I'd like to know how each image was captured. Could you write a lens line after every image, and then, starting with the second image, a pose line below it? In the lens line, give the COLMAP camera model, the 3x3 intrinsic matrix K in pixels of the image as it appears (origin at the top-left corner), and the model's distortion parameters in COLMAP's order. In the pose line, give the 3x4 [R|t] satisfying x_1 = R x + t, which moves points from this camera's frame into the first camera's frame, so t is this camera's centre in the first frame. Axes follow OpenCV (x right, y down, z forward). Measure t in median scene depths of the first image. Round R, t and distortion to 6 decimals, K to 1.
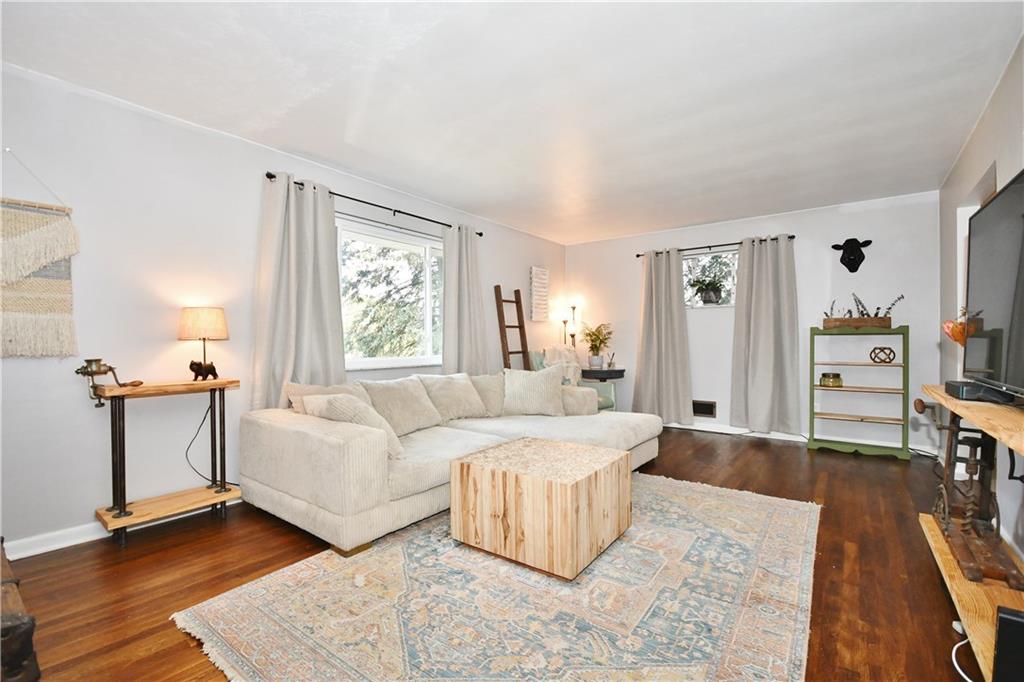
lens RADIAL K [[458.4, 0, 506.5], [0, 458.4, 345.6], [0, 0, 1]] dist [0.003103, 0.000069]
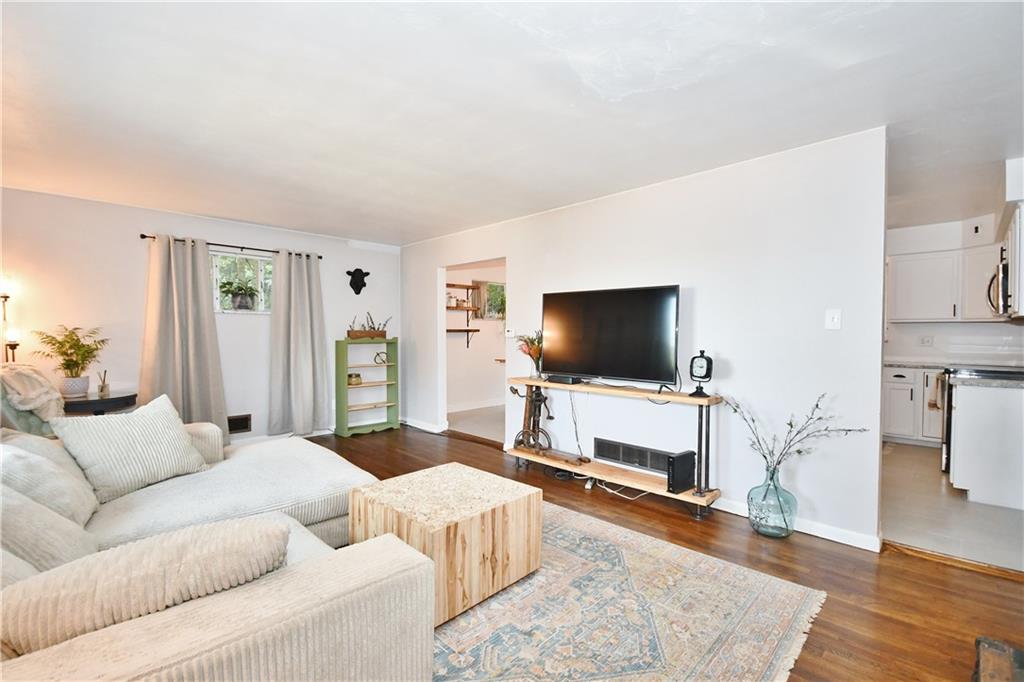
lens RADIAL K [[453.8, 0, 512.0], [0, 453.8, 341.0], [0, 0, 1]] dist [0.001370, -0.000049]
pose [[0.126249, -0.016338, 0.991864, -0.901368], [0.003409, 0.999866, 0.016036, -0.092472], [-0.991993, 0.001357, 0.126288, 0.790080]]
